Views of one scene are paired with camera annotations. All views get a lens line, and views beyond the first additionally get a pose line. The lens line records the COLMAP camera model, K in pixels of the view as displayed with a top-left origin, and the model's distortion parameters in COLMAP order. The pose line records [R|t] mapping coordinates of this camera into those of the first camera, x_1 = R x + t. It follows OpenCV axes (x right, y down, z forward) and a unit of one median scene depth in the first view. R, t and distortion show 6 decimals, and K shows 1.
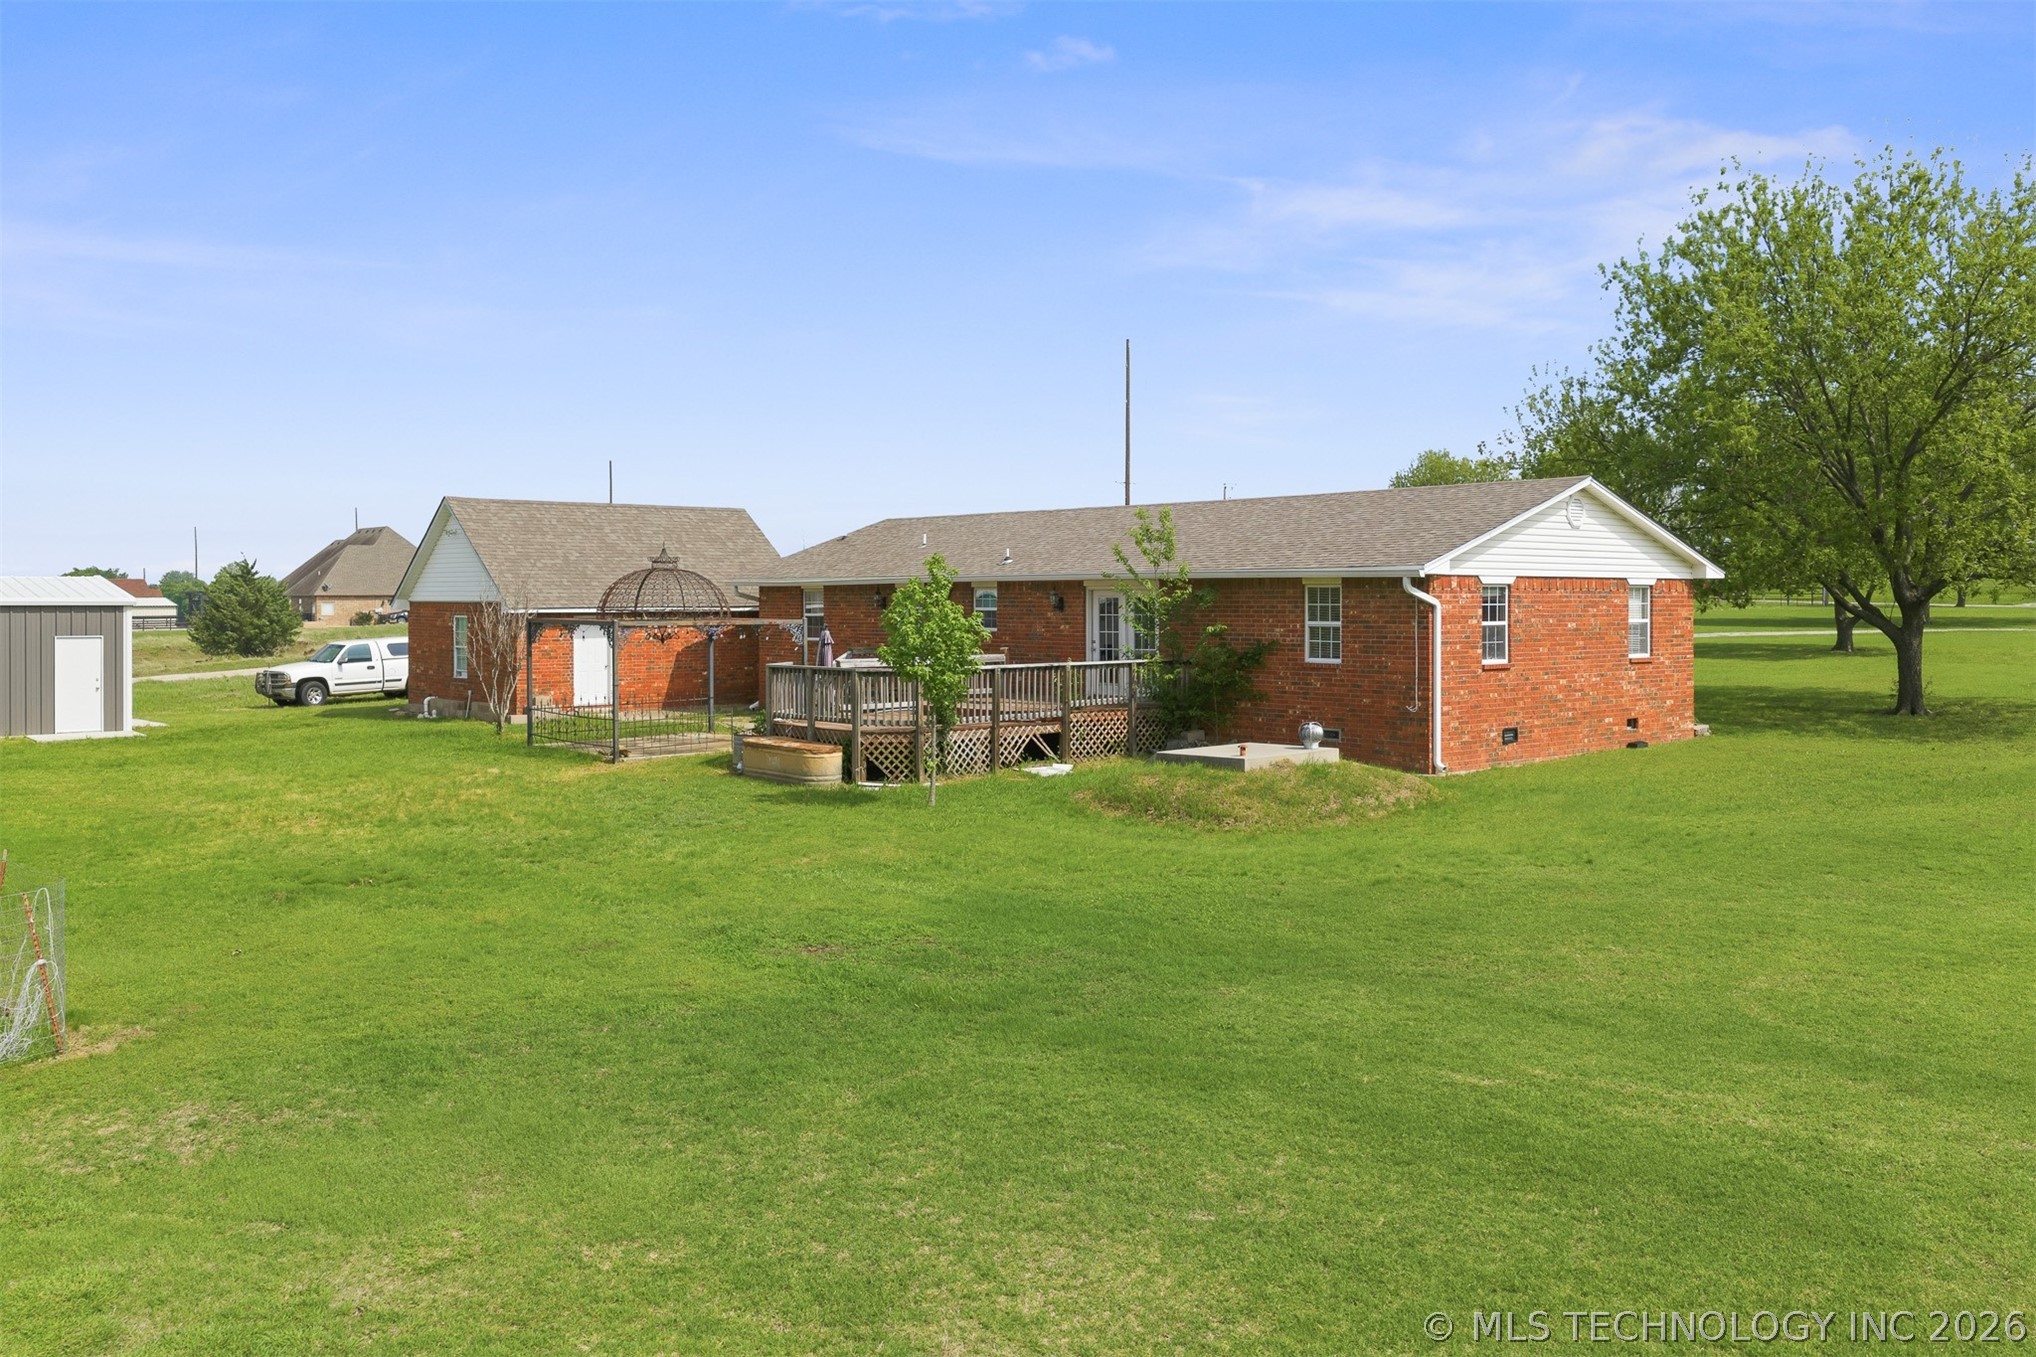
lens RADIAL K [[1711.9, 0, 1013.0], [0, 1711.9, 640.5], [0, 0, 1]] dist [0.017042, -0.068949]
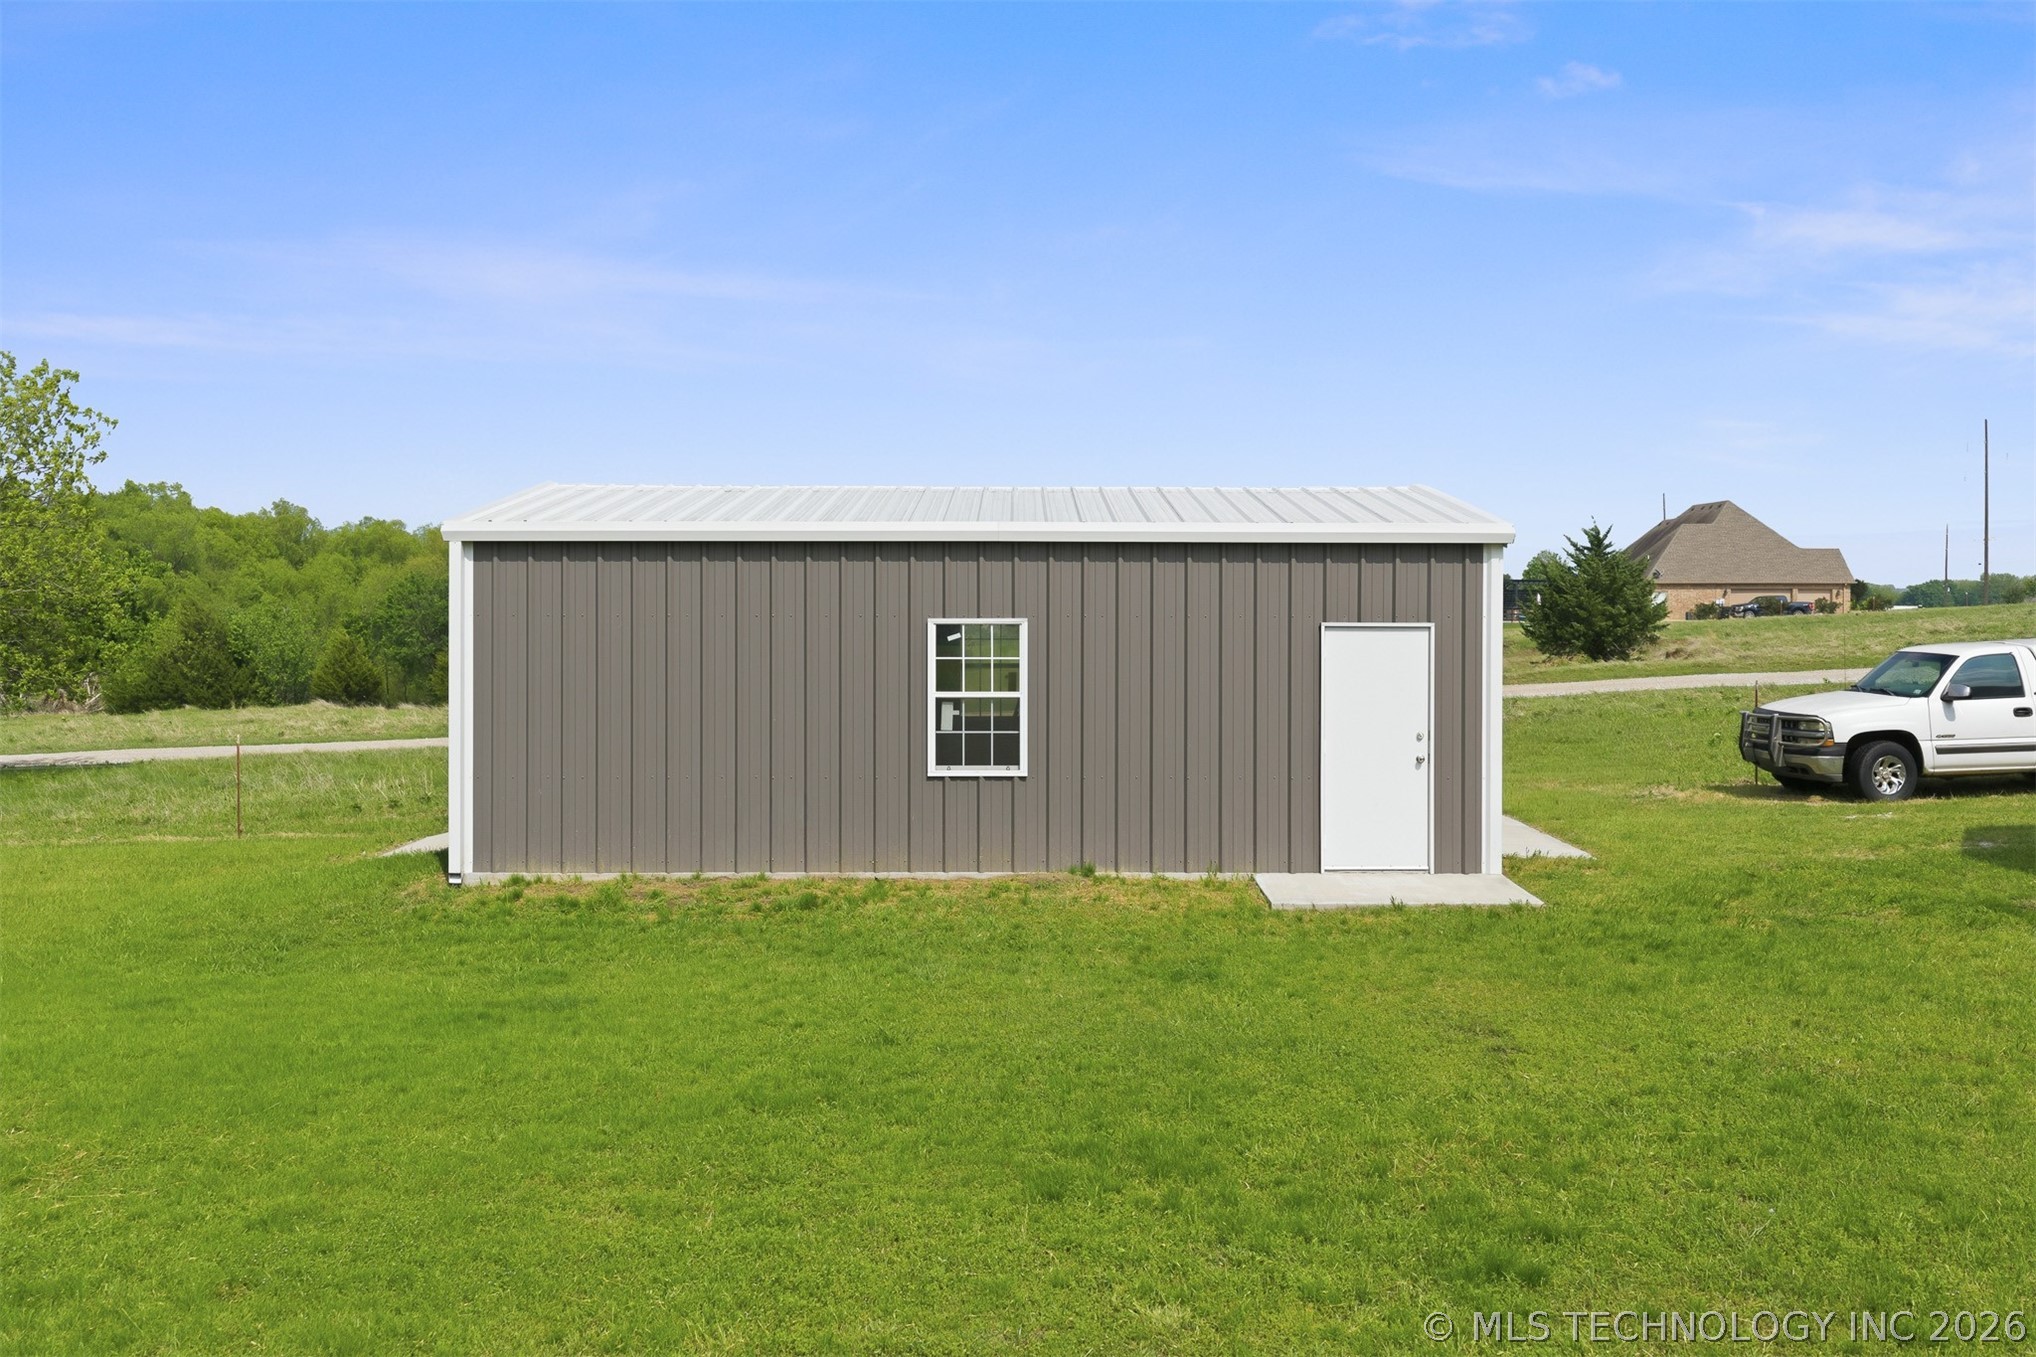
lens RADIAL K [[1711.9, 0, 1013.0], [0, 1711.9, 640.5], [0, 0, 1]] dist [0.017042, -0.068949]
pose [[0.753707, 0.020487, -0.656891, -0.291594], [-0.019091, 0.999775, 0.009276, -0.000385], [0.656933, 0.005549, 0.753928, 0.537849]]
